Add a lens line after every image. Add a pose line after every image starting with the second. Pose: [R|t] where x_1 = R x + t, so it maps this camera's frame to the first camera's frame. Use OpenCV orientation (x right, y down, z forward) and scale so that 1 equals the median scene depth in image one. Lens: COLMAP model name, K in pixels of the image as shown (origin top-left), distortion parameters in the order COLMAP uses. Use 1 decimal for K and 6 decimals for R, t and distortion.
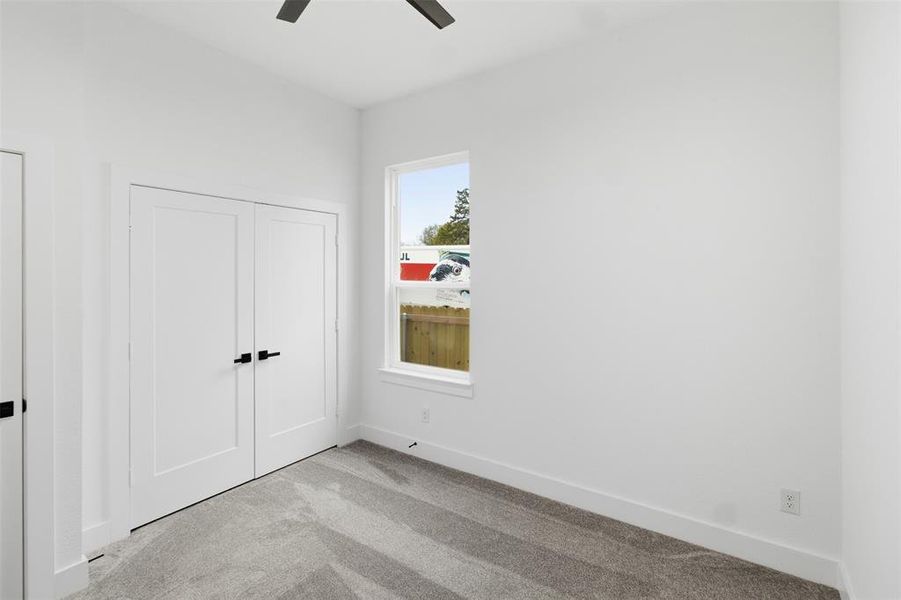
lens RADIAL K [[424.3, 0, 451.1], [0, 424.3, 276.4], [0, 0, 1]] dist [-0.006692, 0.000693]
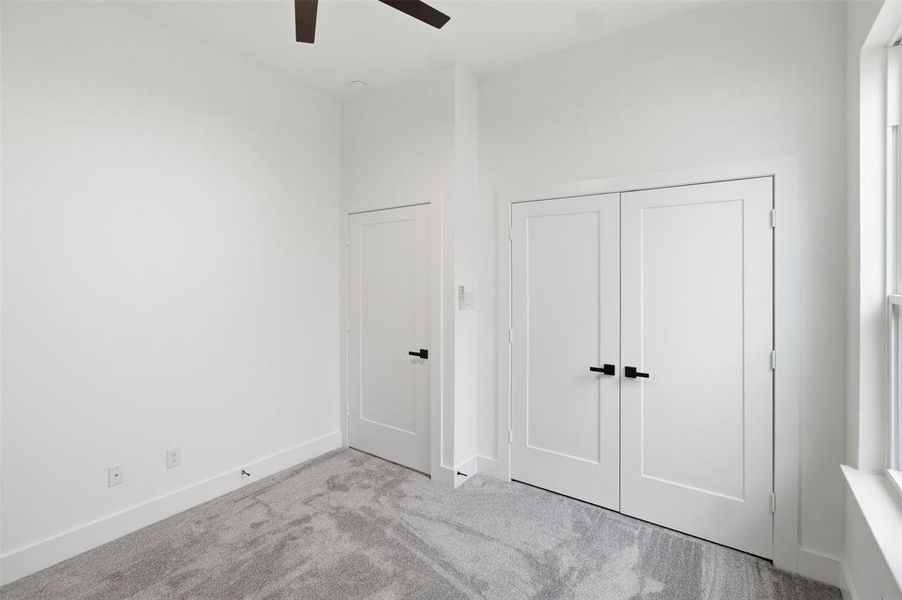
lens RADIAL K [[424.8, 0, 451.6], [0, 424.8, 276.4], [0, 0, 1]] dist [-0.006692, 0.000693]
pose [[-0.026059, 0.000409, -0.999660, 0.411440], [-0.002010, 0.999998, 0.000462, -0.002061], [0.999658, 0.002021, -0.026058, 0.688552]]
